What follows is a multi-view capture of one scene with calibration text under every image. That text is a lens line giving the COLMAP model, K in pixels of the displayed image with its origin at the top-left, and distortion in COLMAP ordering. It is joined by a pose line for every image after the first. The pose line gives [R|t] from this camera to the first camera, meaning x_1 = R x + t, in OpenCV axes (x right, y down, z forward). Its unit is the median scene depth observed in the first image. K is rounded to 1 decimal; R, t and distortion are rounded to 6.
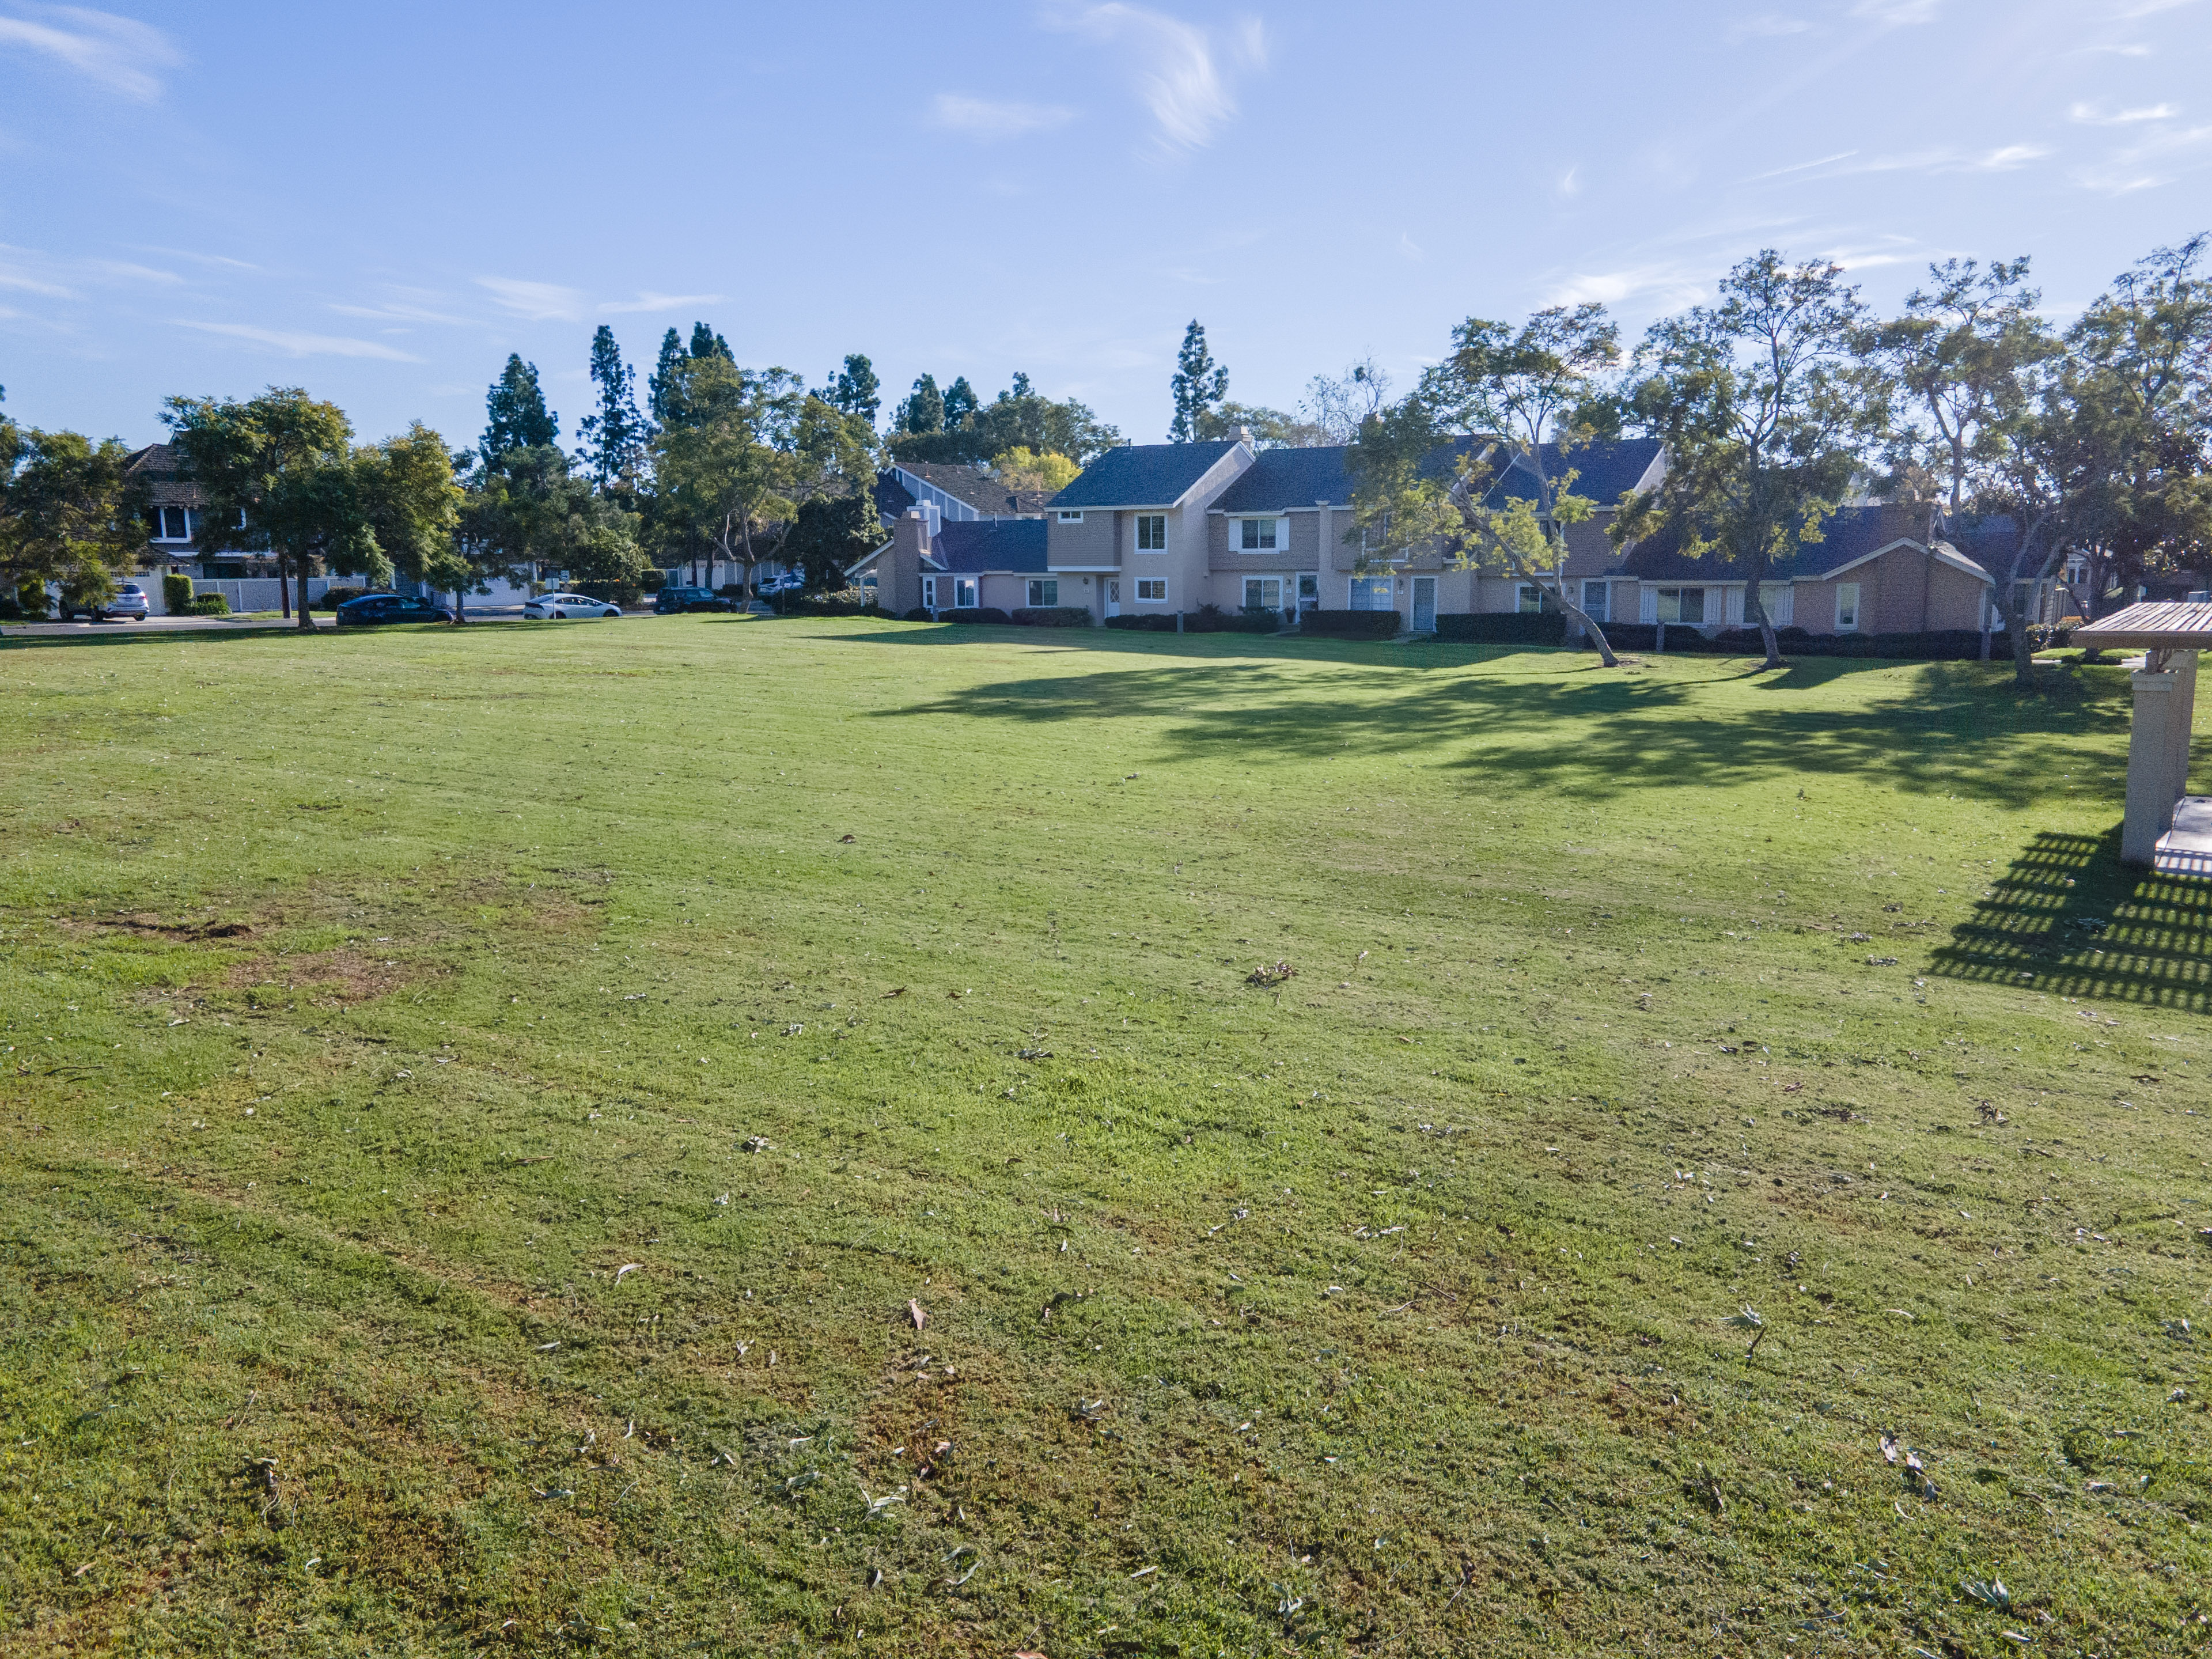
lens RADIAL K [[1621.1, 0, 1173.3], [0, 1621.1, 825.2], [0, 0, 1]] dist [-0.004016, -0.004848]
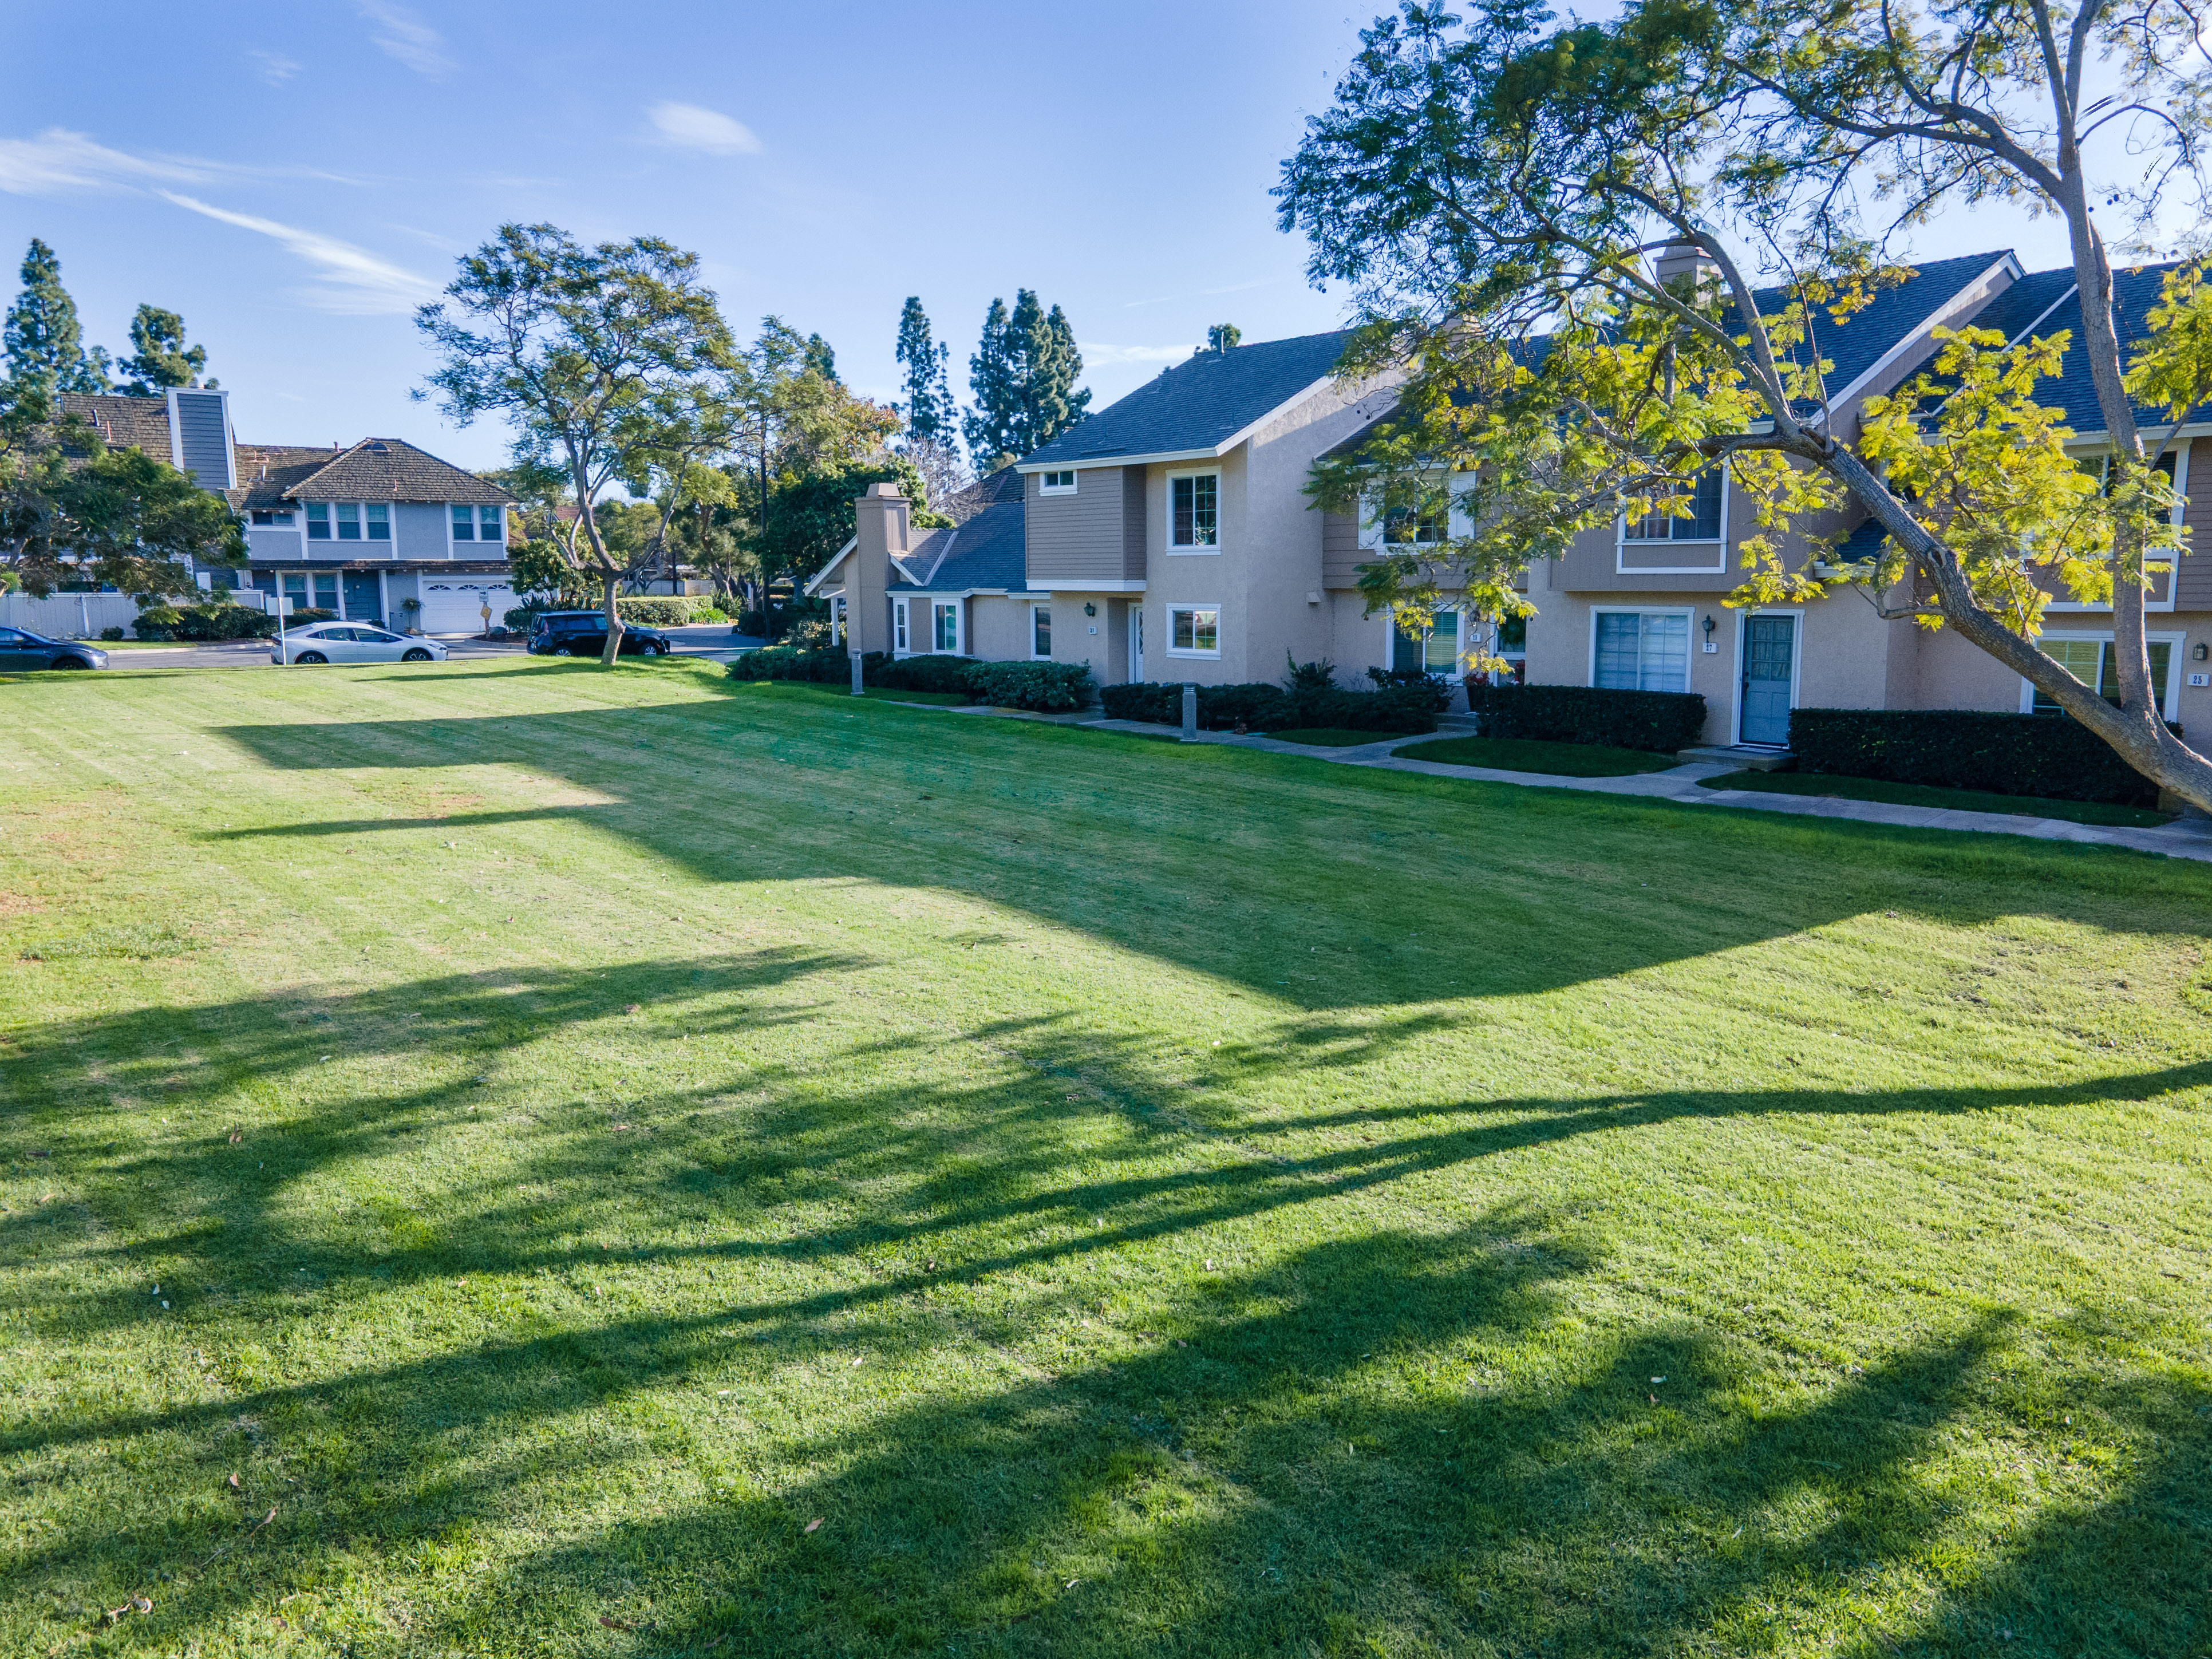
lens RADIAL K [[1621.1, 0, 1173.3], [0, 1621.1, 825.2], [0, 0, 1]] dist [-0.004016, -0.004848]
pose [[0.950333, 0.050787, -0.307064, 0.059274], [-0.053266, 0.998580, 0.000306, -0.039446], [0.306644, 0.016066, 0.951689, 0.244490]]
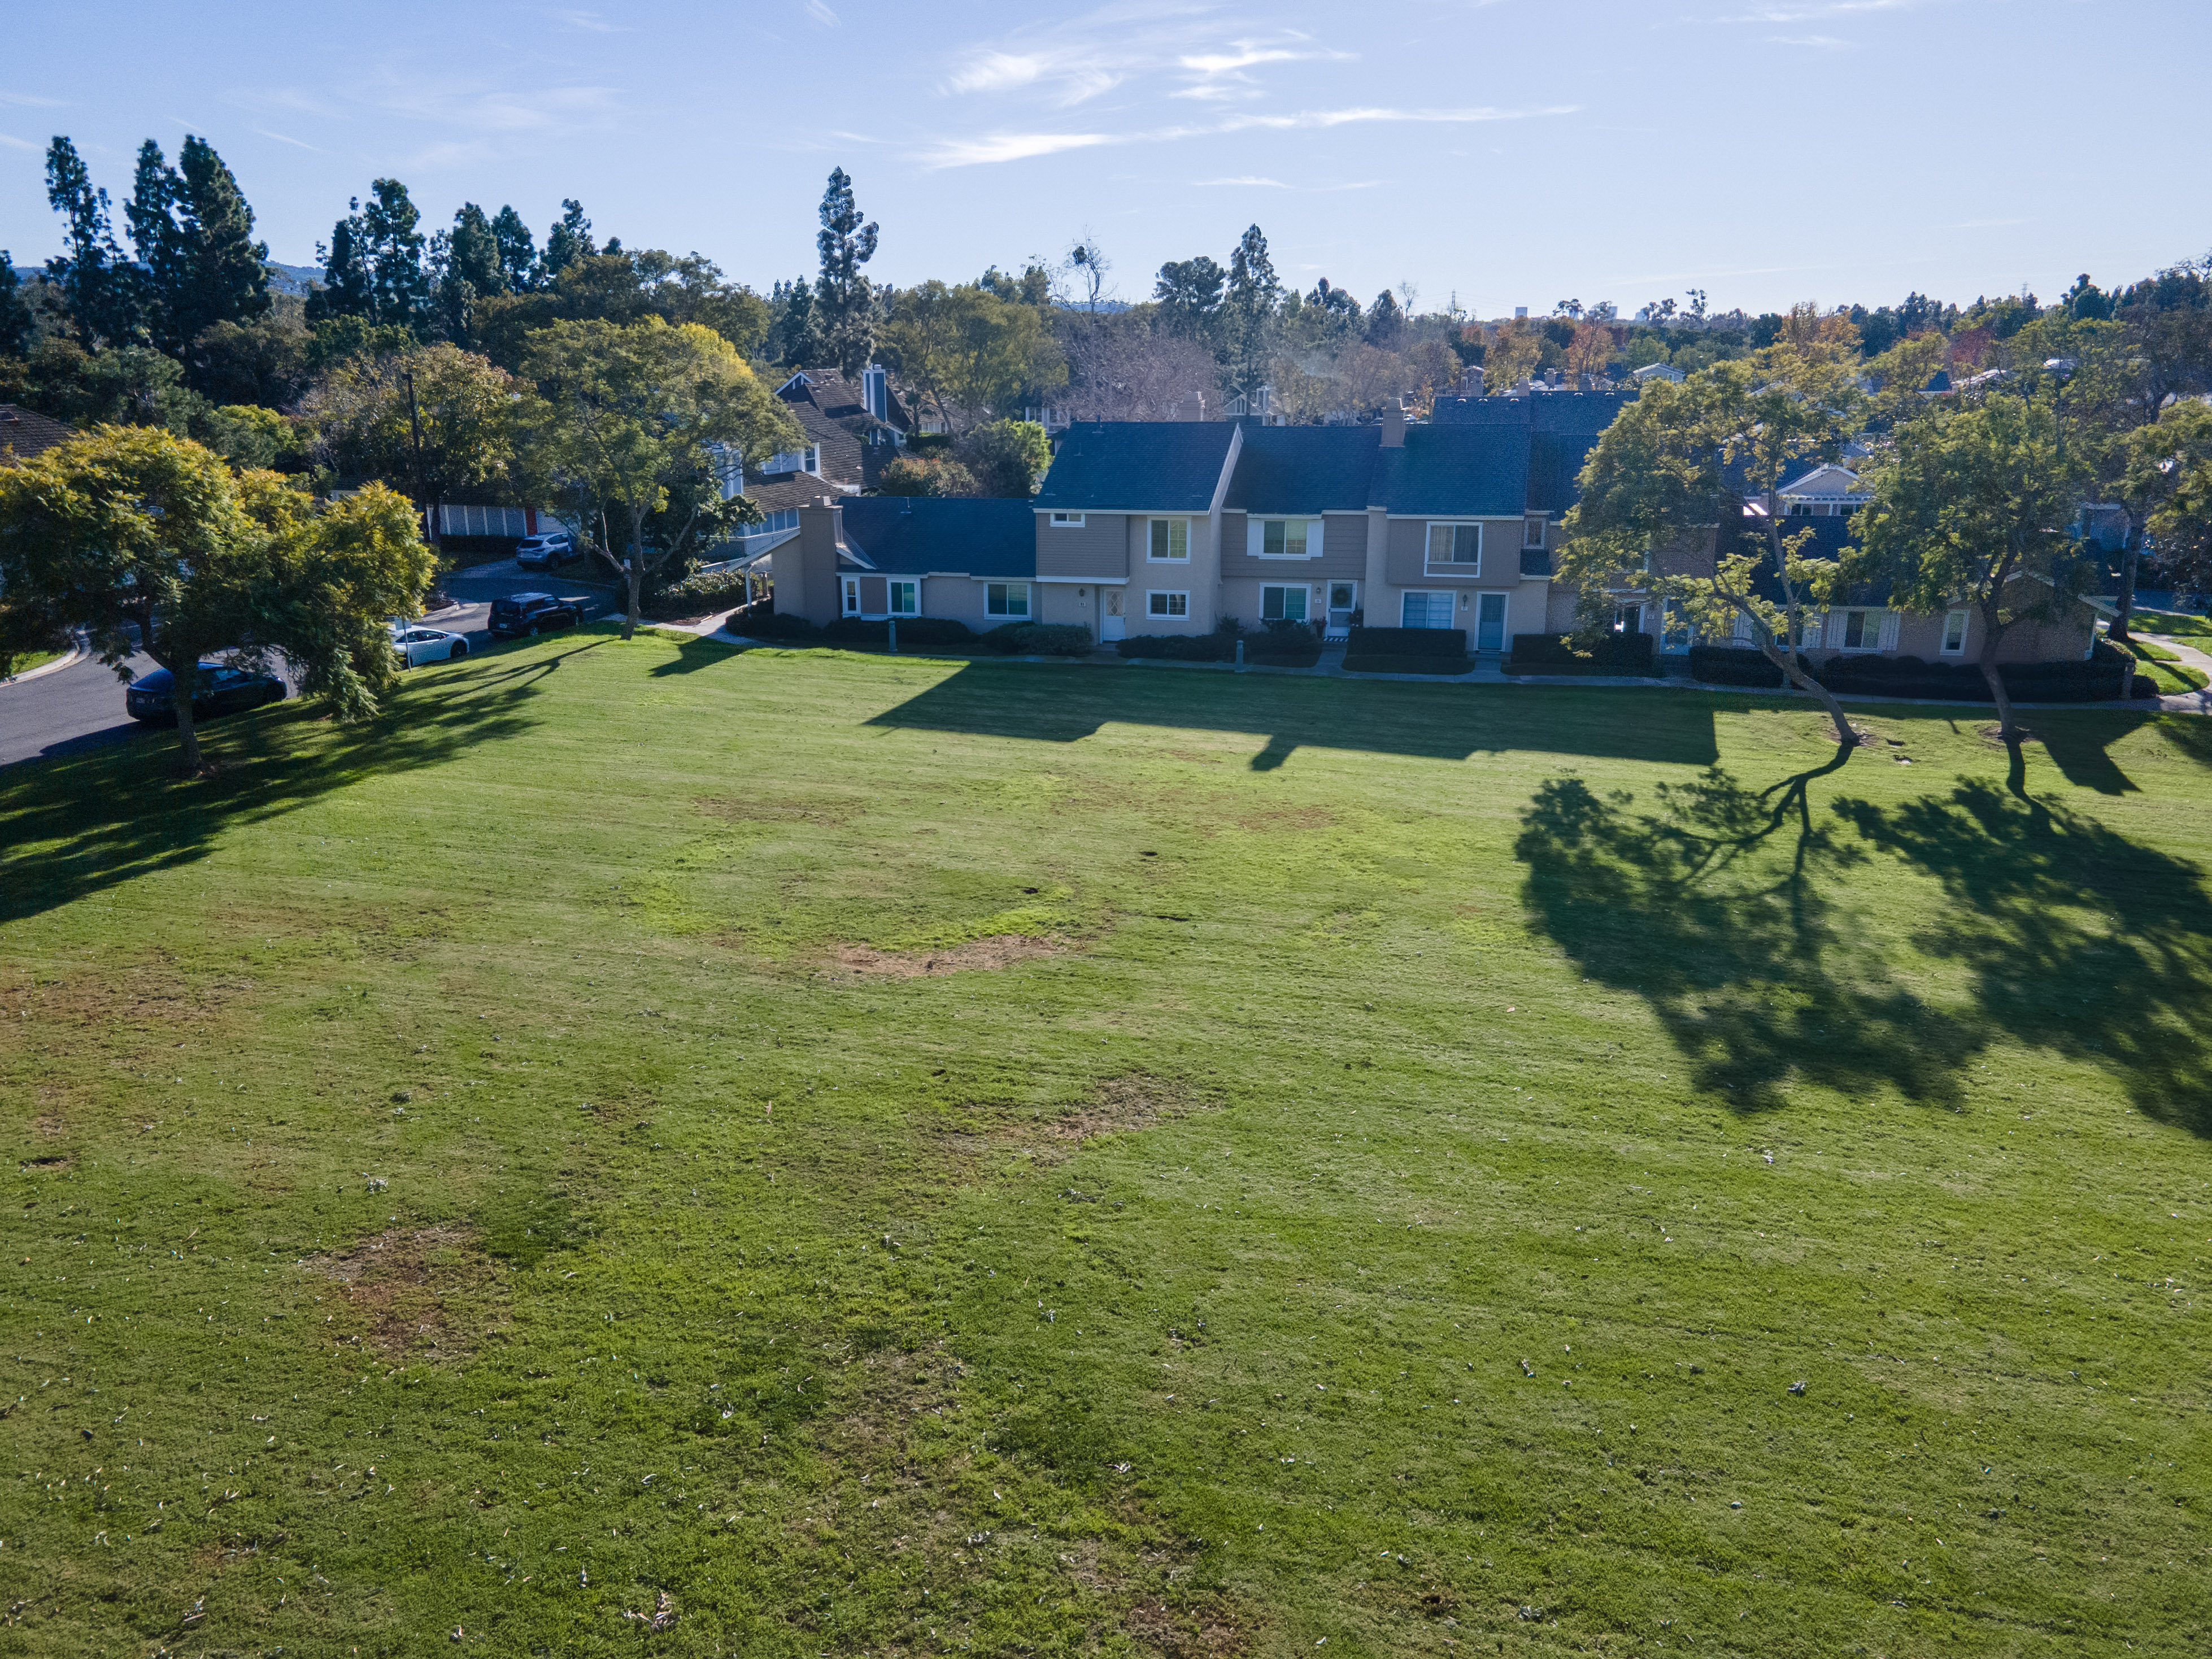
lens RADIAL K [[1558.3, 0, 1106.0], [0, 1558.3, 829.5], [0, 0, 1]] dist [0.017130, -0.002109]
pose [[0.948696, -0.090542, 0.302948, -0.140751], [0.048139, 0.988315, 0.144627, -0.067034], [-0.312503, -0.122624, 0.941969, 0.090887]]
